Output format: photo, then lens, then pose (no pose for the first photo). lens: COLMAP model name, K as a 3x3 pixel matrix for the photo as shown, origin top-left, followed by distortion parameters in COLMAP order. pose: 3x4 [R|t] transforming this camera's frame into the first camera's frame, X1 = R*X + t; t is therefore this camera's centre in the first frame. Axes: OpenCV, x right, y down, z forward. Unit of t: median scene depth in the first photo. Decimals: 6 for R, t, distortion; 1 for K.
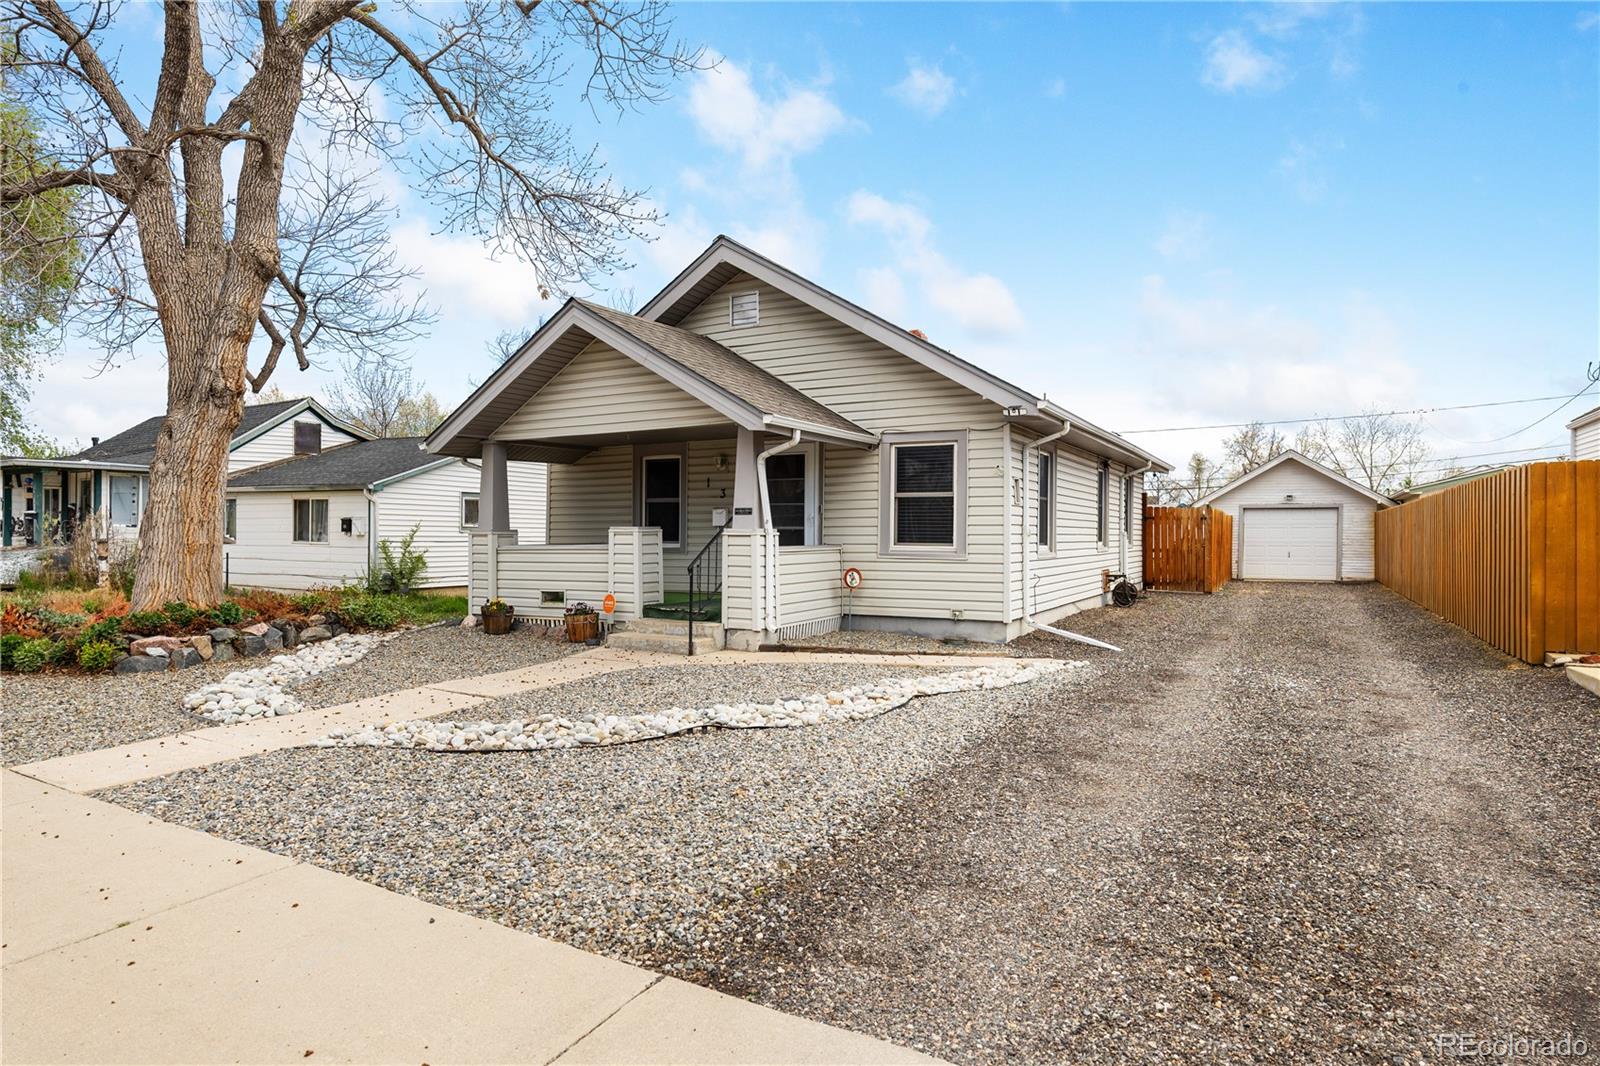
lens RADIAL K [[865.3, 0, 803.5], [0, 865.3, 532.5], [0, 0, 1]] dist [-0.001258, 0.000654]
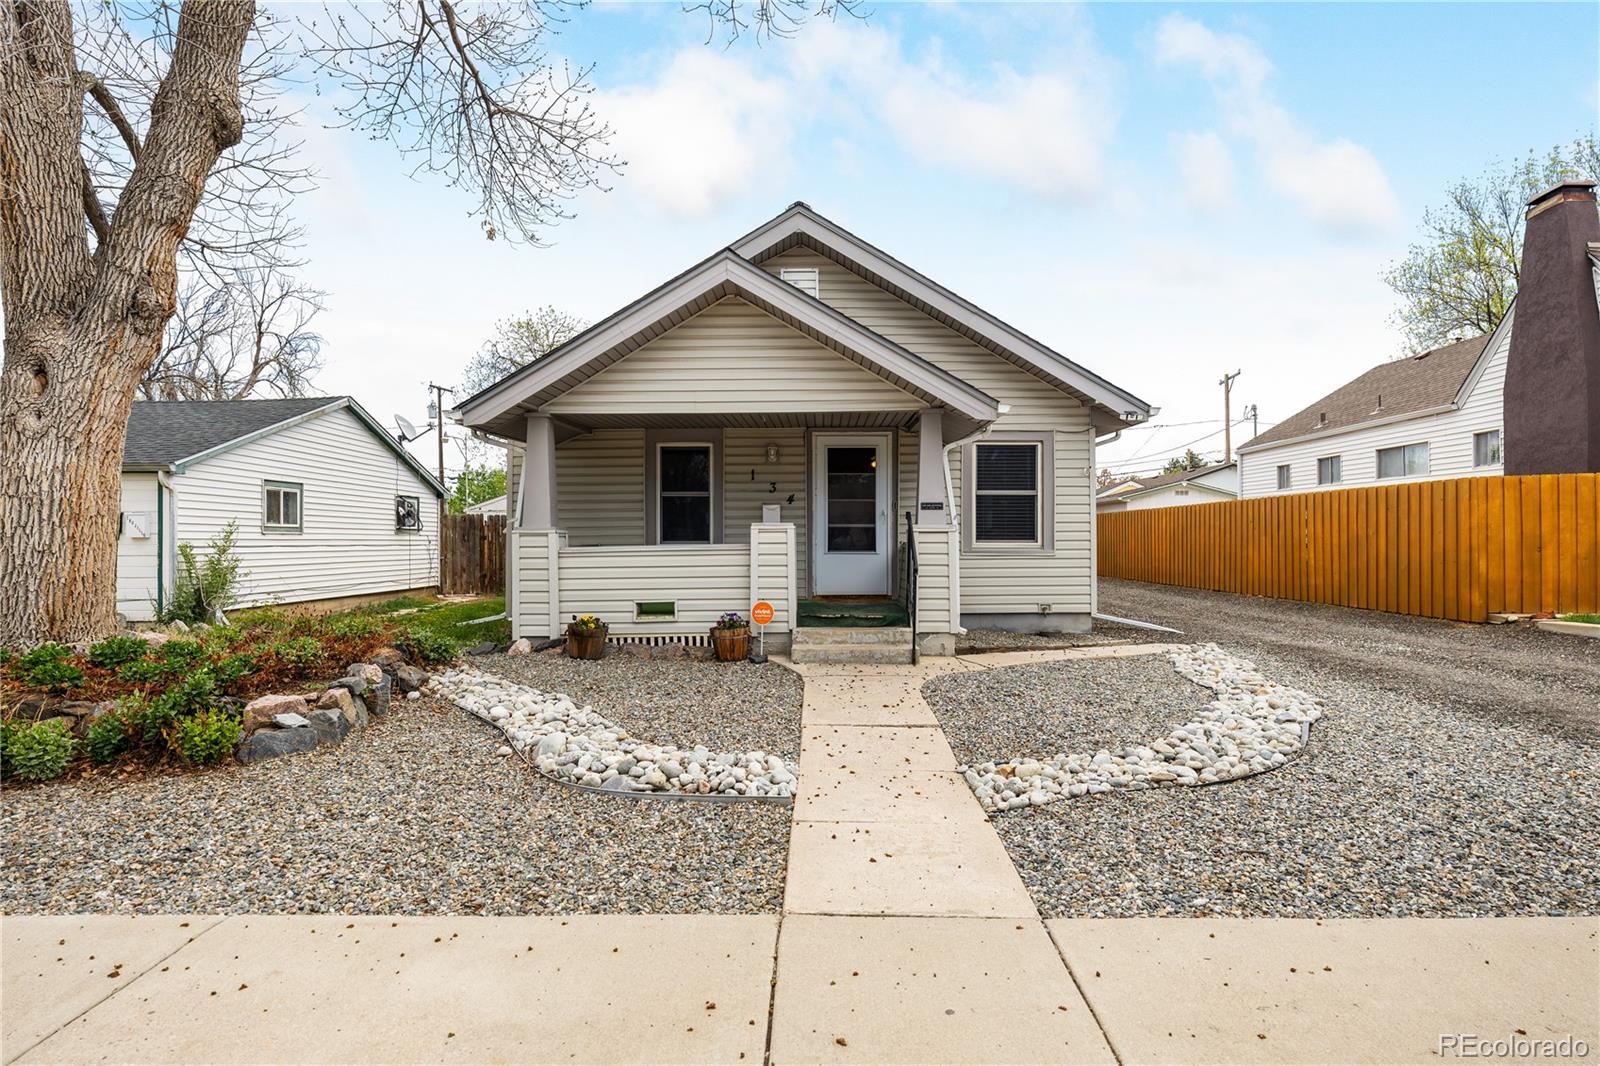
lens RADIAL K [[865.3, 0, 798.5], [0, 865.3, 536.4], [0, 0, 1]] dist [-0.001258, 0.000654]
pose [[0.880743, -0.004636, 0.473573, -0.550929], [0.005124, 0.999987, 0.000258, 0.006169], [-0.473568, 0.002199, 0.880755, 0.213698]]
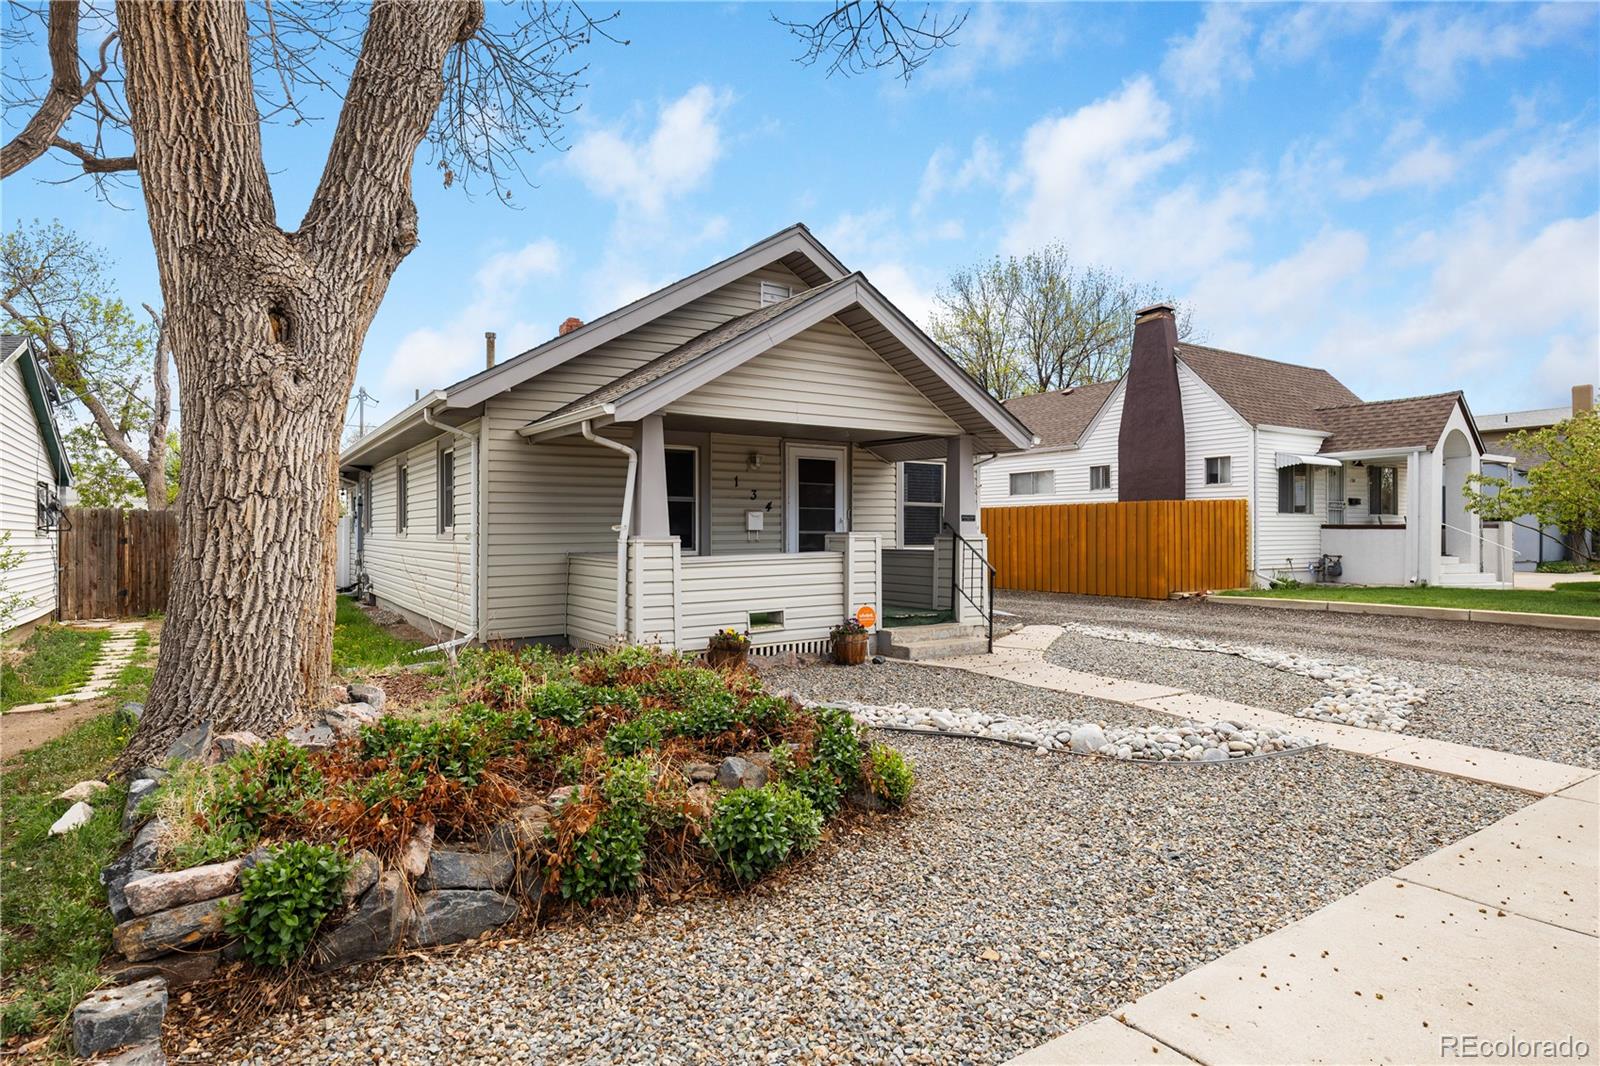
lens RADIAL K [[865.3, 0, 802.3], [0, 865.3, 532.7], [0, 0, 1]] dist [-0.001258, 0.000654]
pose [[0.457941, -0.003063, 0.888978, -0.981533], [0.001537, 0.999995, 0.002654, -0.008053], [-0.888981, 0.000151, 0.457943, 0.591181]]
